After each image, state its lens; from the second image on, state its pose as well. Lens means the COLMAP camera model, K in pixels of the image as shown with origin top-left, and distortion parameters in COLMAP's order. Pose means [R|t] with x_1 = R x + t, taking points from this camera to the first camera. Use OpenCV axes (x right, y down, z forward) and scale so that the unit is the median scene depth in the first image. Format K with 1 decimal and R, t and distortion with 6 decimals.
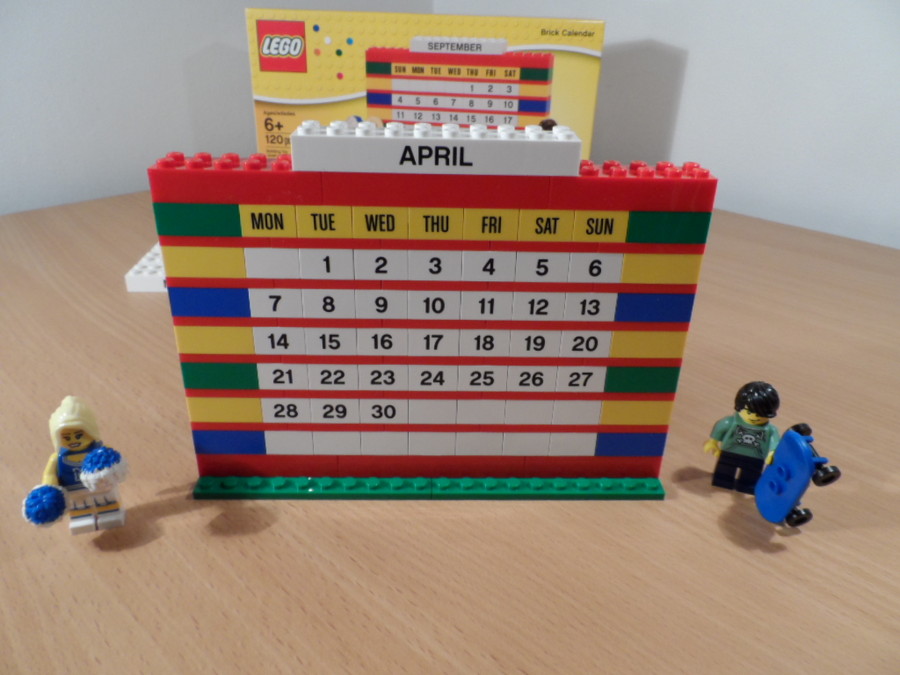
lens RADIAL K [[680.0, 0, 447.7], [0, 680.0, 344.1], [0, 0, 1]] dist [-0.004101, -0.008231]
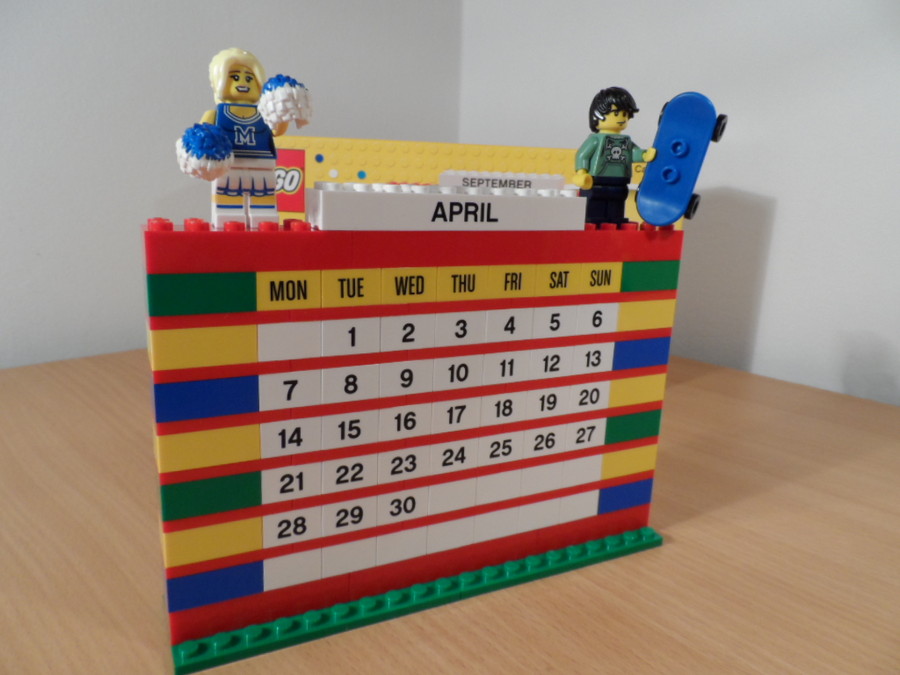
lens RADIAL K [[680.0, 0, 440.6], [0, 680.0, 353.8], [0, 0, 1]] dist [-0.004101, -0.008231]
pose [[0.913180, -0.095913, 0.396109, -0.392276], [0.173062, 0.971193, -0.163810, 0.064446], [-0.368987, 0.218139, 0.903473, 0.149177]]
